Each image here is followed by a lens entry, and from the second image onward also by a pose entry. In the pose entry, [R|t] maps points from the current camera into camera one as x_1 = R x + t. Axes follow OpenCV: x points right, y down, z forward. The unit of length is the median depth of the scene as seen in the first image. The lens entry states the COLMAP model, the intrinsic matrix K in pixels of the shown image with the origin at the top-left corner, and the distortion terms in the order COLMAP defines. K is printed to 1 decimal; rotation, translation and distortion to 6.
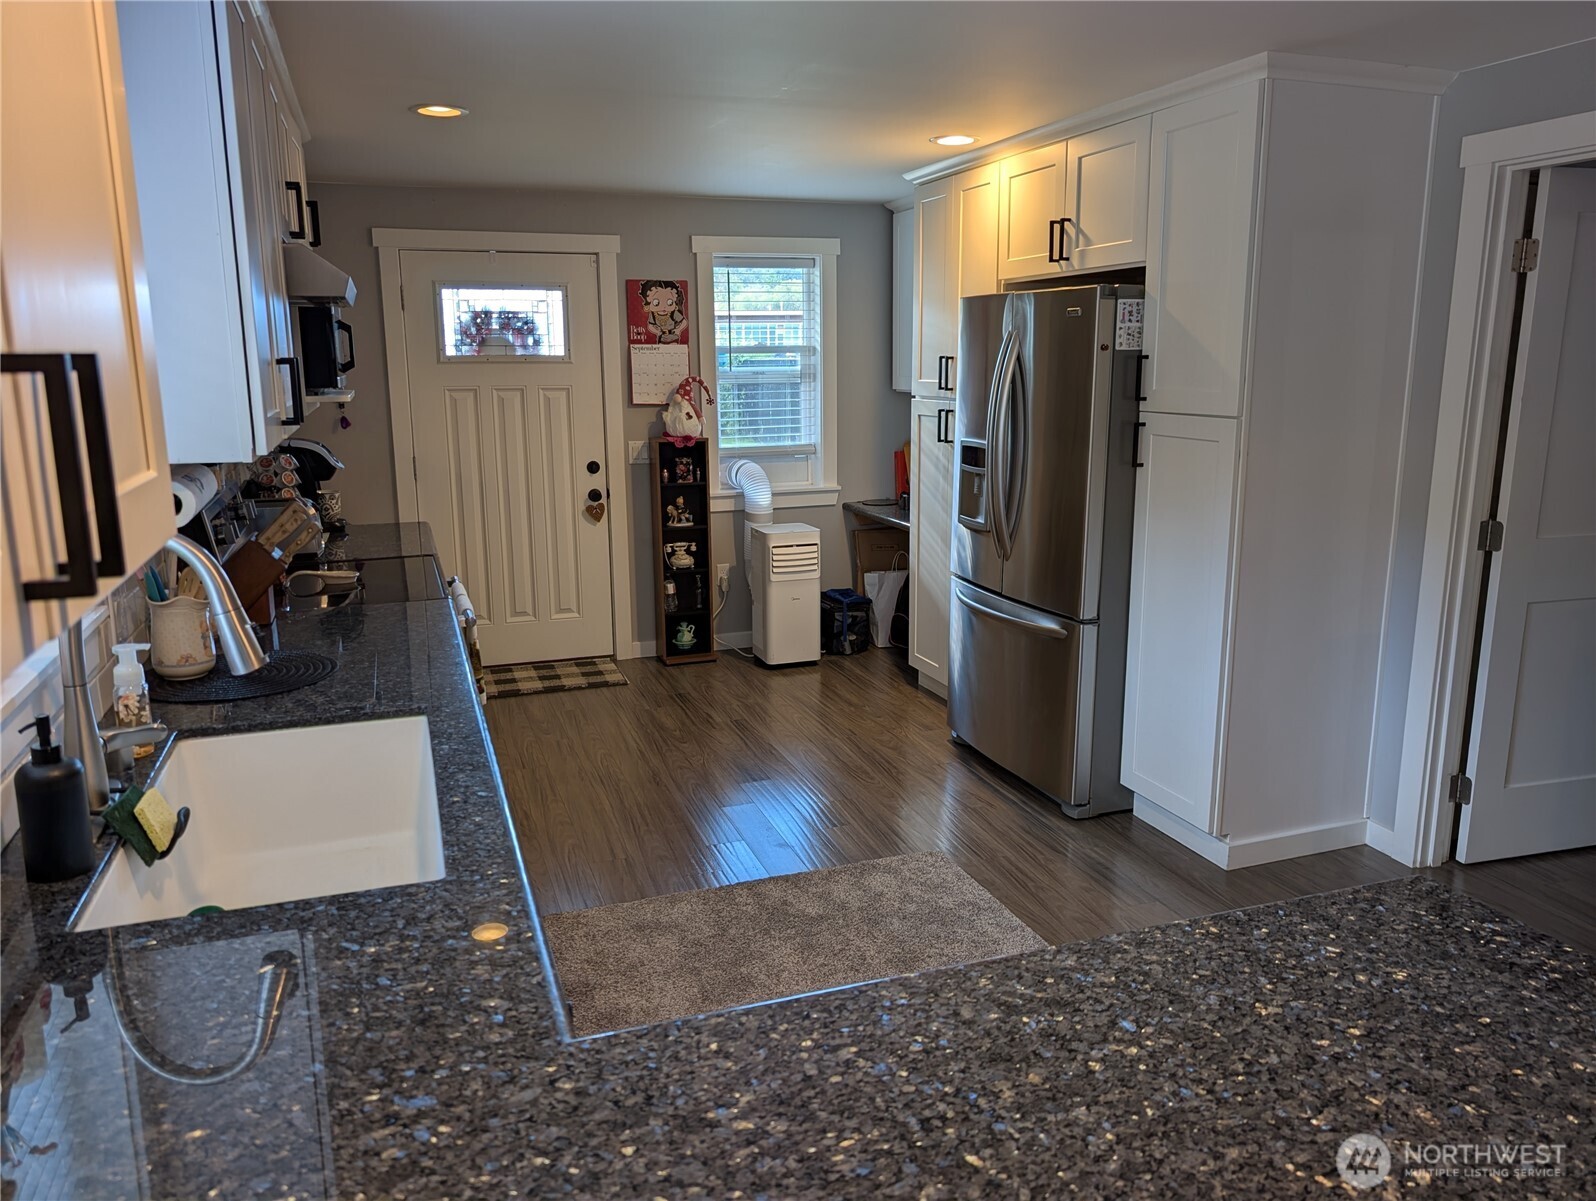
lens RADIAL K [[1130.7, 0, 797.4], [0, 1130.7, 609.8], [0, 0, 1]] dist [0.008864, -0.012143]
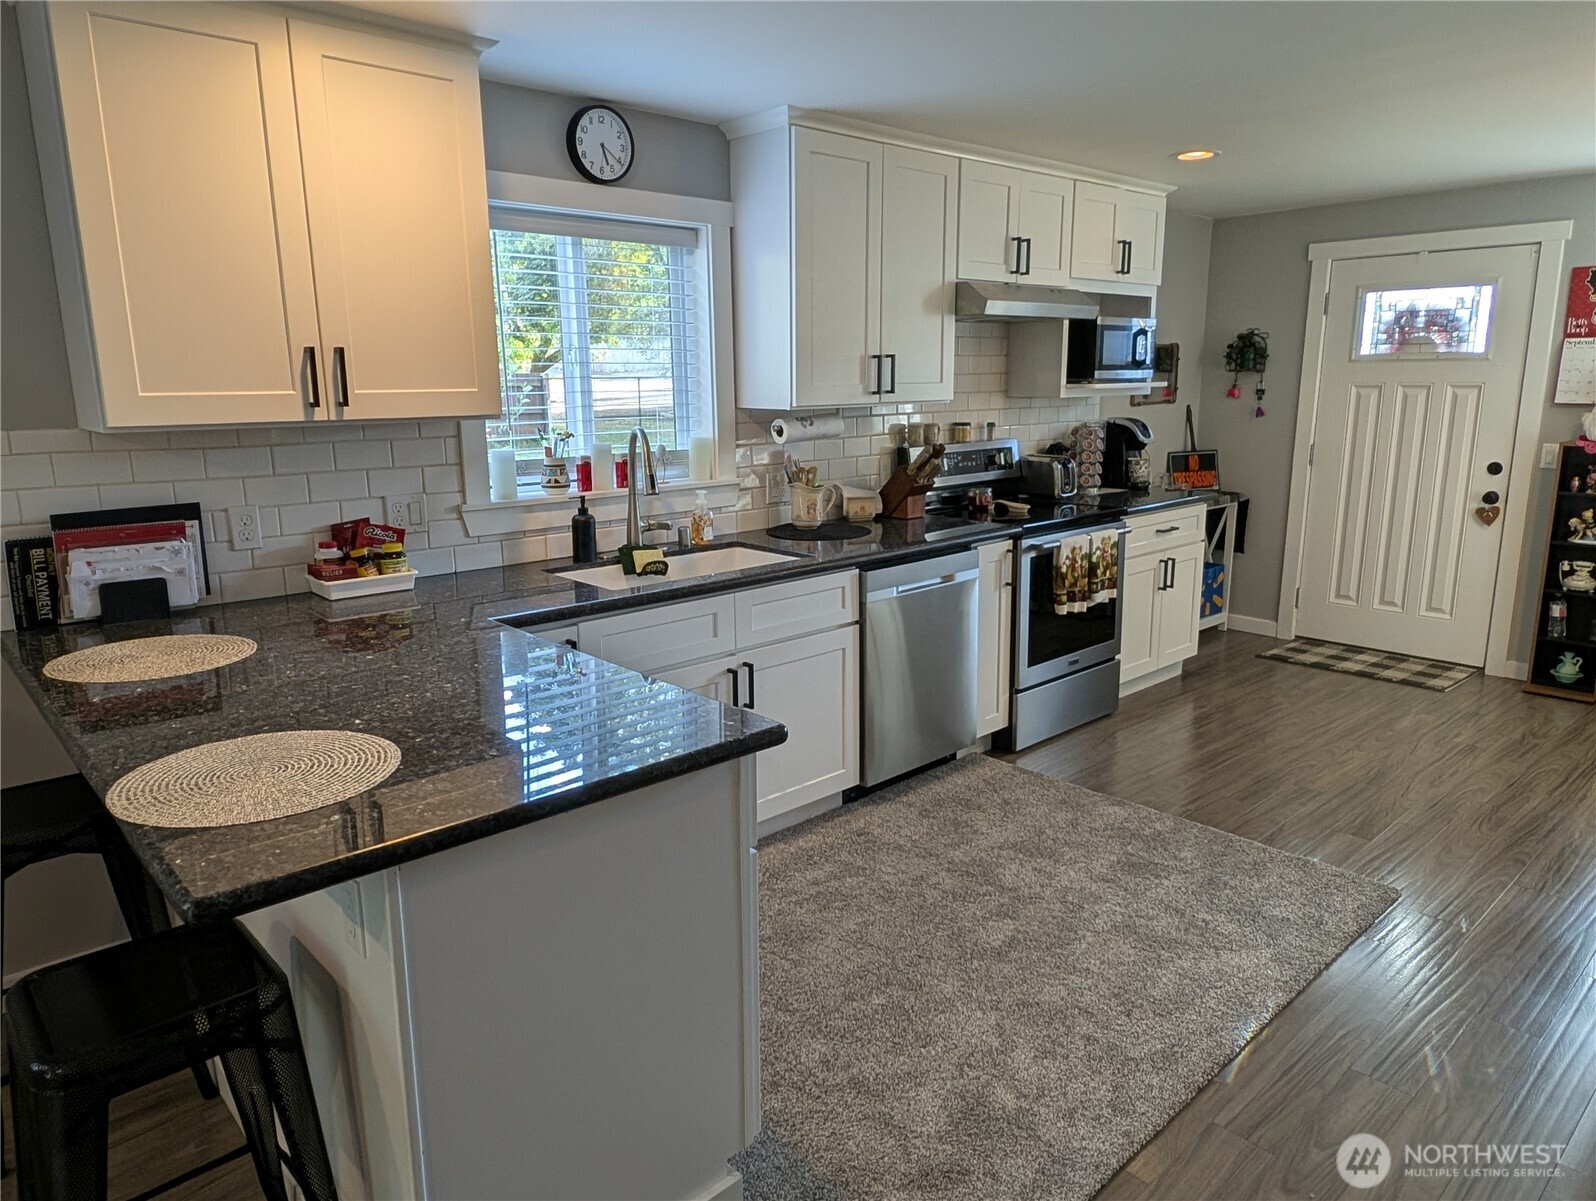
lens RADIAL K [[1054.2, 0, 798.0], [0, 1054.2, 591.8], [0, 0, 1]] dist [0.006735, 0.001979]
pose [[0.387314, 0.189879, -0.902183, 0.426830], [-0.192678, 0.973624, 0.122196, -0.020867], [0.901589, 0.126502, 0.413683, 0.115291]]
